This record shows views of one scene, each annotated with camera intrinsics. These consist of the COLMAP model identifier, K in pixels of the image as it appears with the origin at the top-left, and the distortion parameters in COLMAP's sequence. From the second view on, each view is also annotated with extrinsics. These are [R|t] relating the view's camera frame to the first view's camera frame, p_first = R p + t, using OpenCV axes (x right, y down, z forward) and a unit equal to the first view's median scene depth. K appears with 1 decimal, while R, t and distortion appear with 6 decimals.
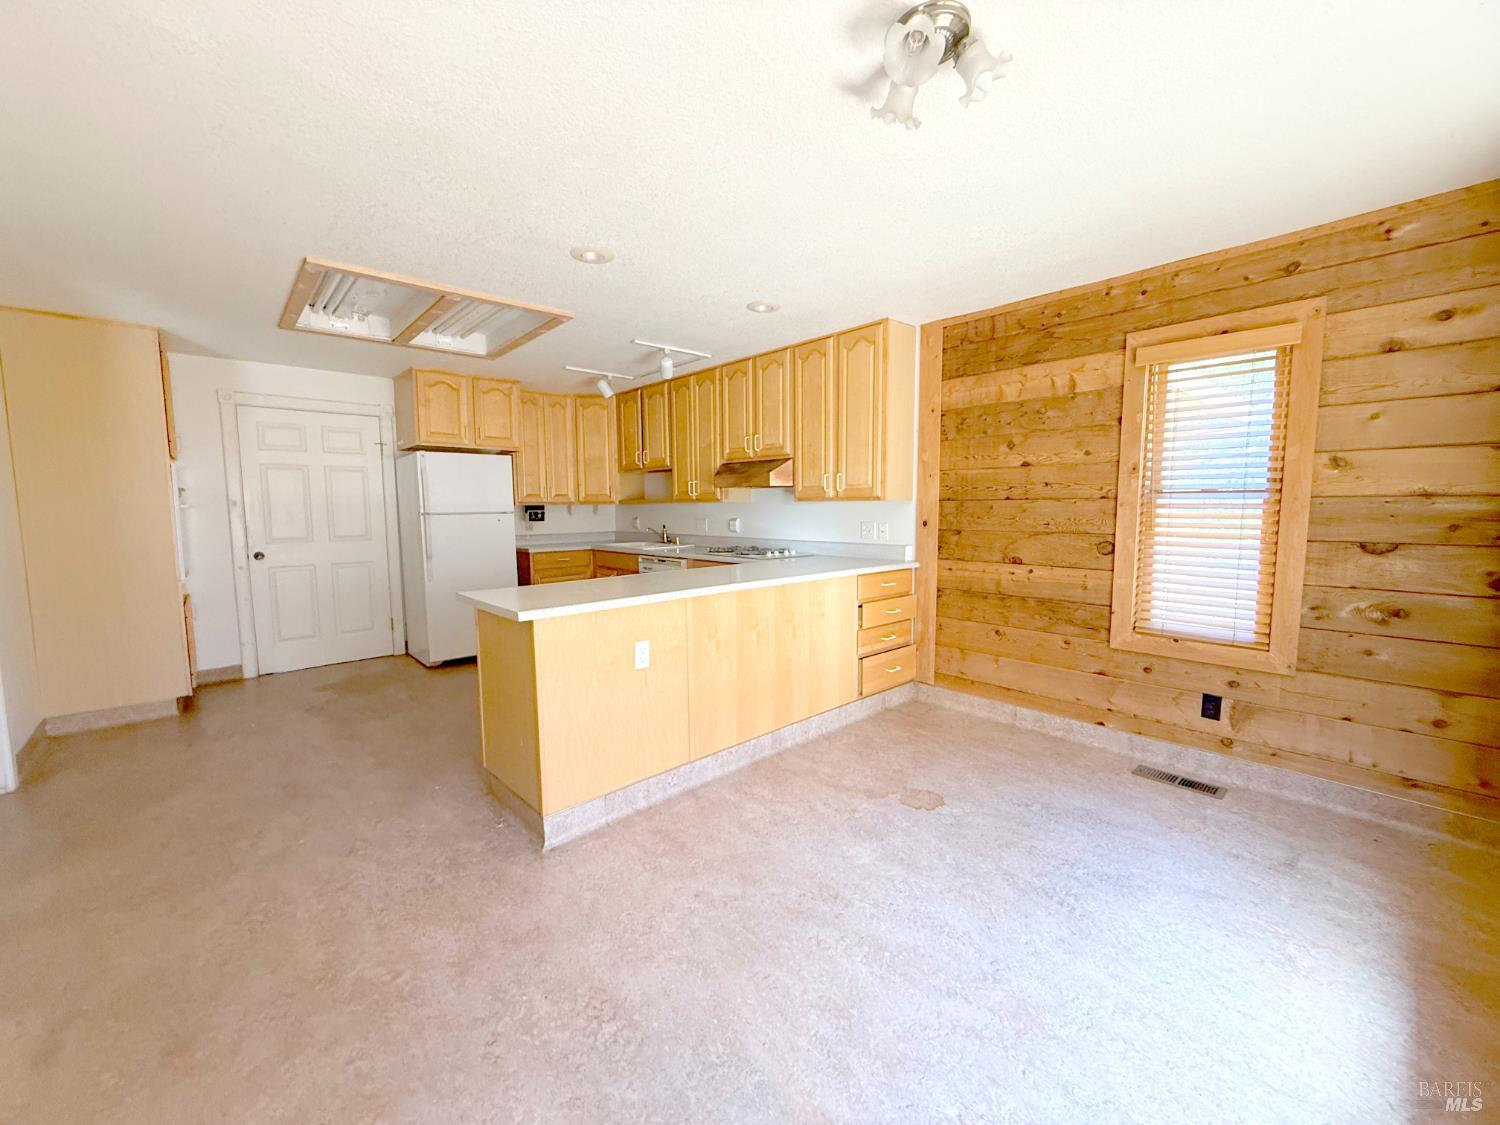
lens RADIAL K [[602.9, 0, 727.7], [0, 602.9, 561.6], [0, 0, 1]] dist [0.004014, 0.000013]
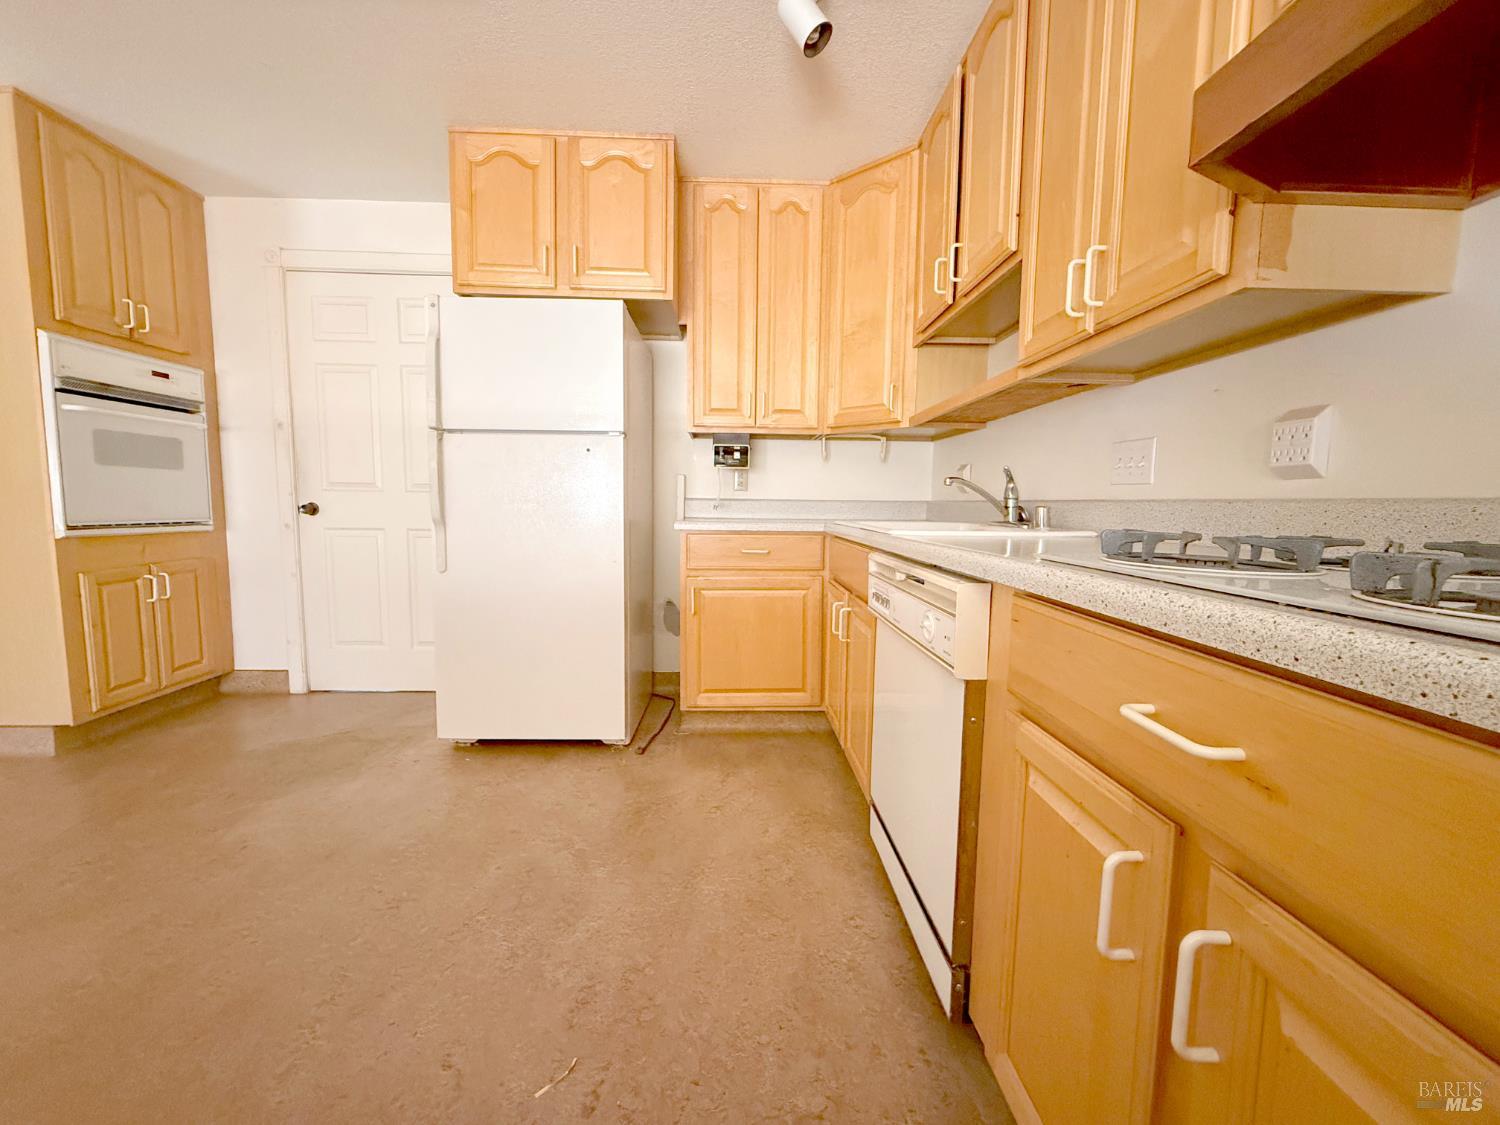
lens RADIAL K [[602.9, 0, 751.1], [0, 602.9, 562.0], [0, 0, 1]] dist [0.004014, 0.000013]
pose [[0.771600, 0.083147, -0.630650, -0.000898], [-0.080866, 0.996198, 0.032403, -0.009640], [0.630947, 0.025995, 0.775391, 0.660715]]
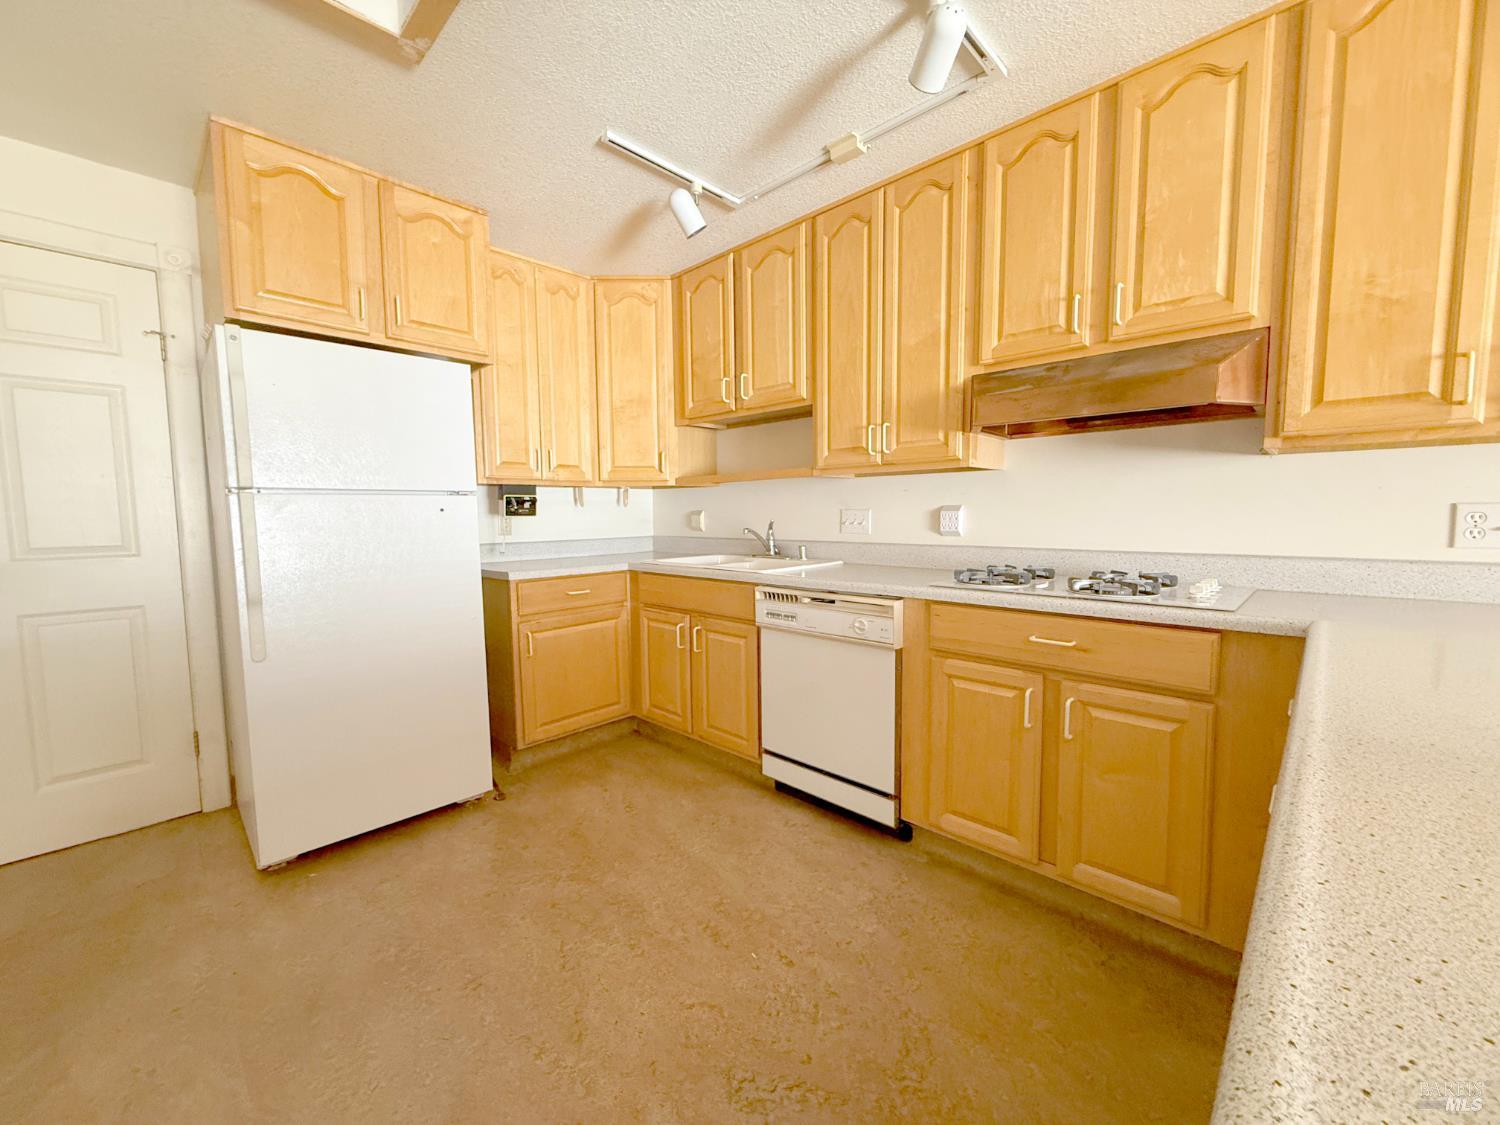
lens RADIAL K [[602.9, 0, 729.5], [0, 602.9, 560.7], [0, 0, 1]] dist [0.004014, 0.000013]
pose [[0.997475, -0.006430, 0.070722, -0.182218], [0.007302, 0.999900, -0.012084, -0.022304], [-0.070638, 0.012570, 0.997423, 0.493720]]
